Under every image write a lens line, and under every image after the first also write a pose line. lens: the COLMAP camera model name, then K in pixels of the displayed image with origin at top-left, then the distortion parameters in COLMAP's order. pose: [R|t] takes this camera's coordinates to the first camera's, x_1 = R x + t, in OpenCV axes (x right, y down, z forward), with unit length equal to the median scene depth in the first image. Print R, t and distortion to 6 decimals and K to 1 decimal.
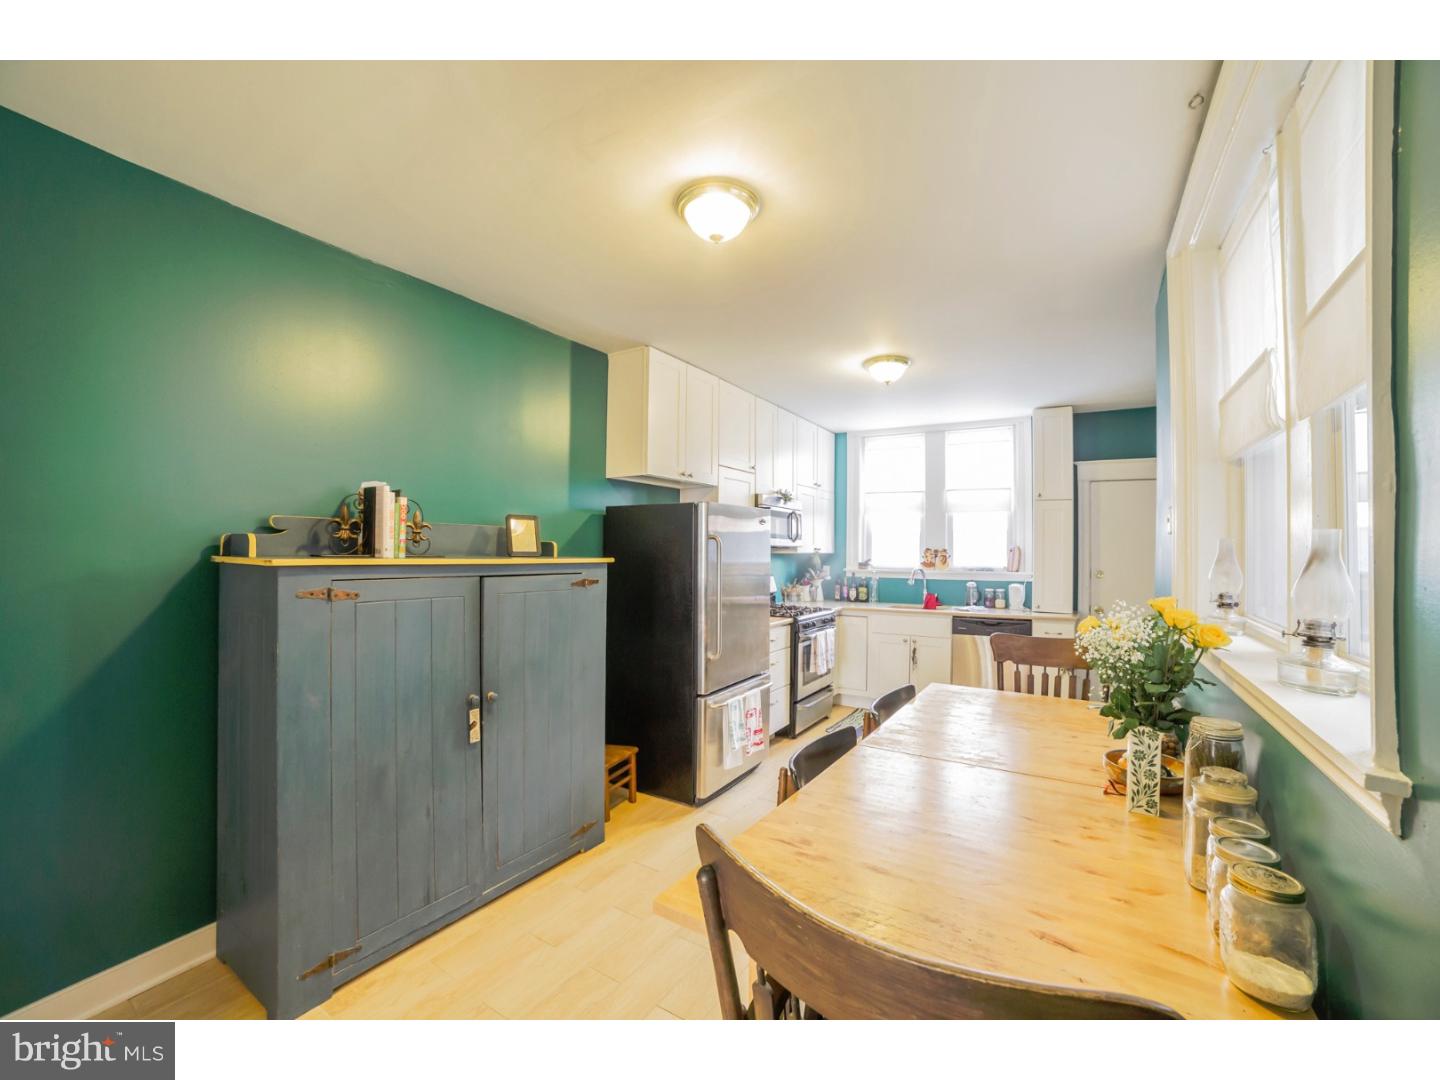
lens RADIAL K [[577.8, 0, 720.0], [0, 577.8, 540.0], [0, 0, 1]] dist [-0.033027, 0.000254]
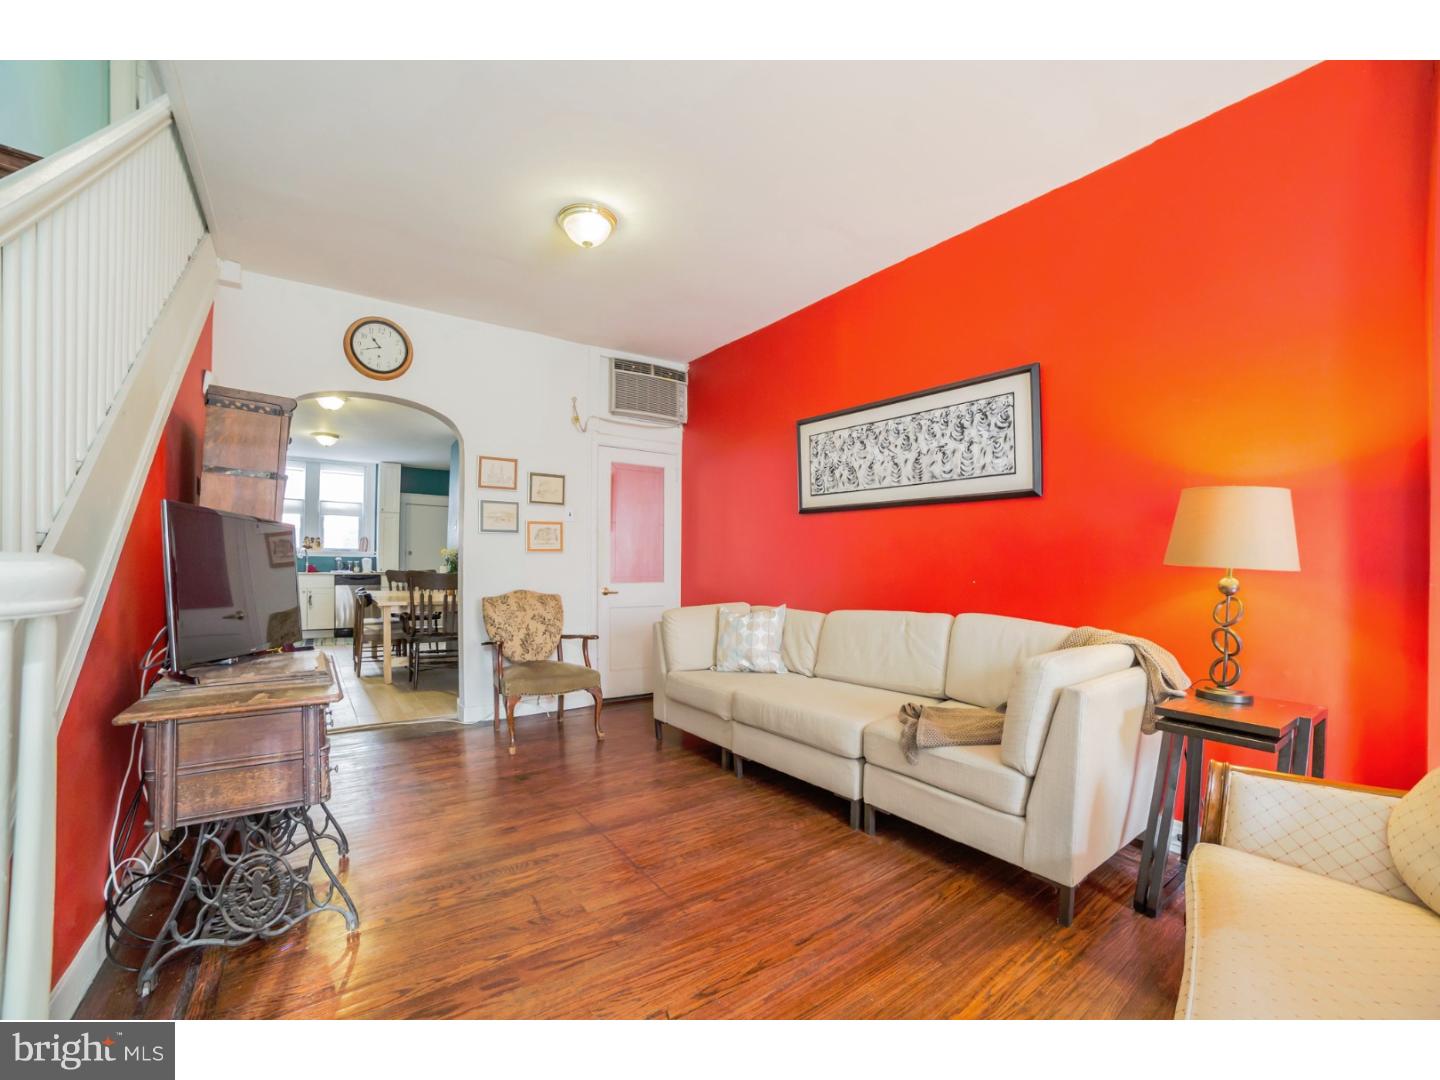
lens RADIAL K [[618.9, 0, 722.8], [0, 618.9, 555.3], [0, 0, 1]] dist [-0.051213, 0.000083]
pose [[0.384934, 0.015748, 0.922810, -0.773614], [-0.023200, 0.999704, -0.007383, 0.055200], [-0.922653, -0.018567, 0.385185, -0.724891]]
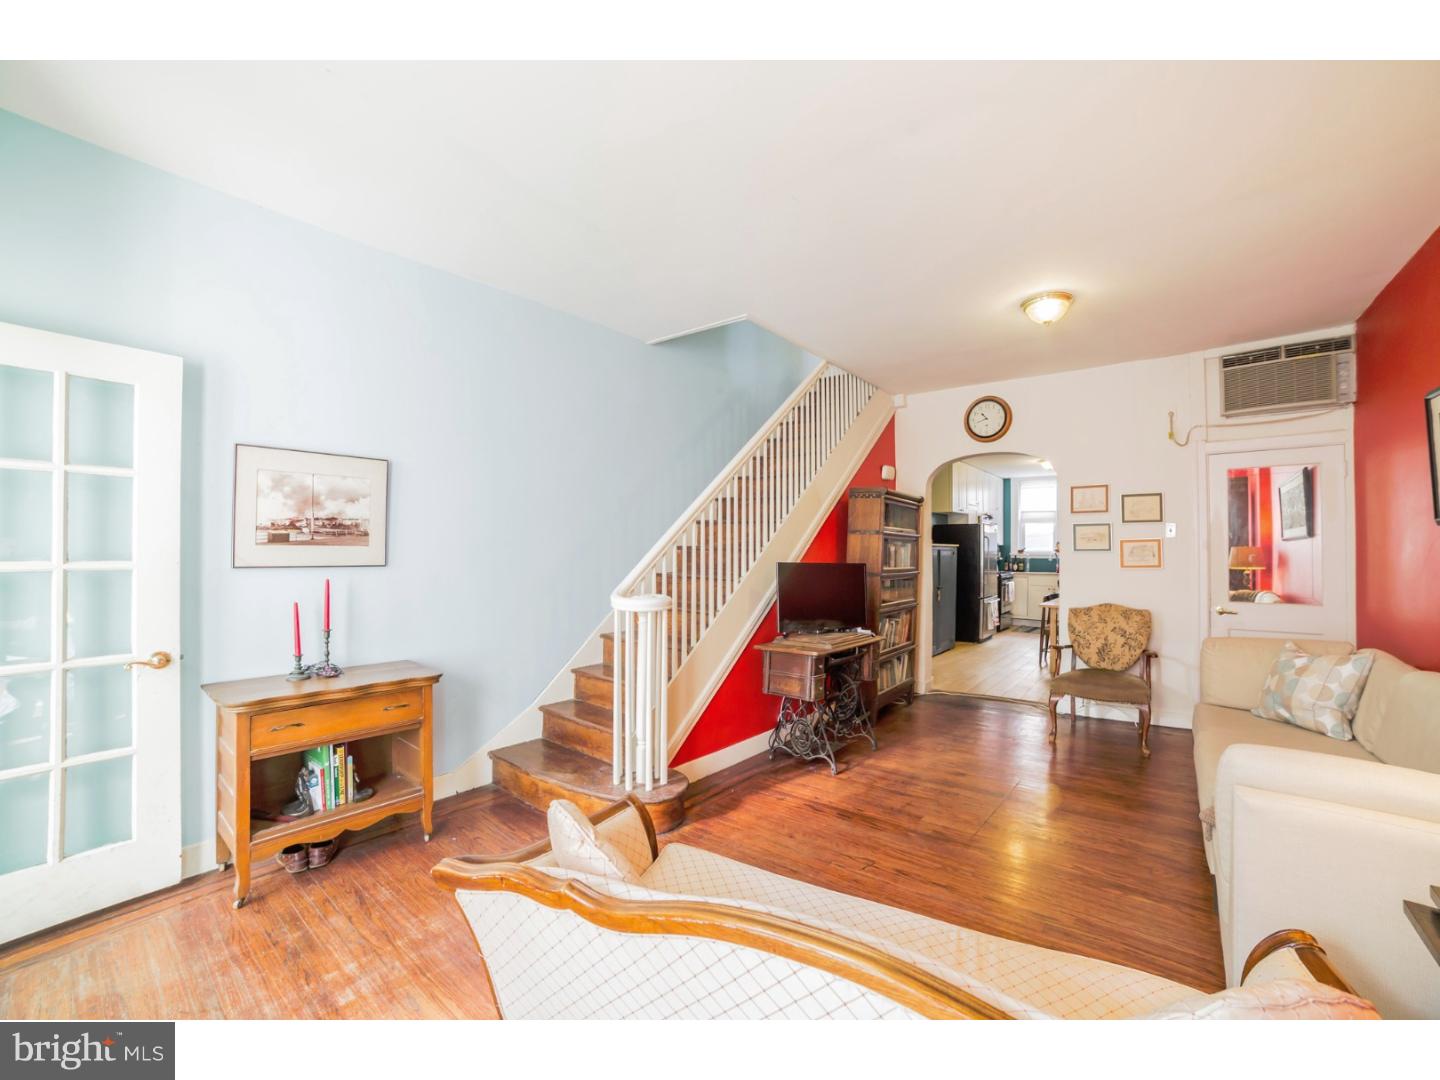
lens RADIAL K [[604.9, 0, 720.0], [0, 604.9, 540.0], [0, 0, 1]] dist [-0.035500, 0.000147]
pose [[0.993643, -0.005845, -0.112429, -0.559631], [0.006274, 0.999974, 0.003464, -0.006399], [0.112406, -0.004147, 0.993654, -1.149835]]
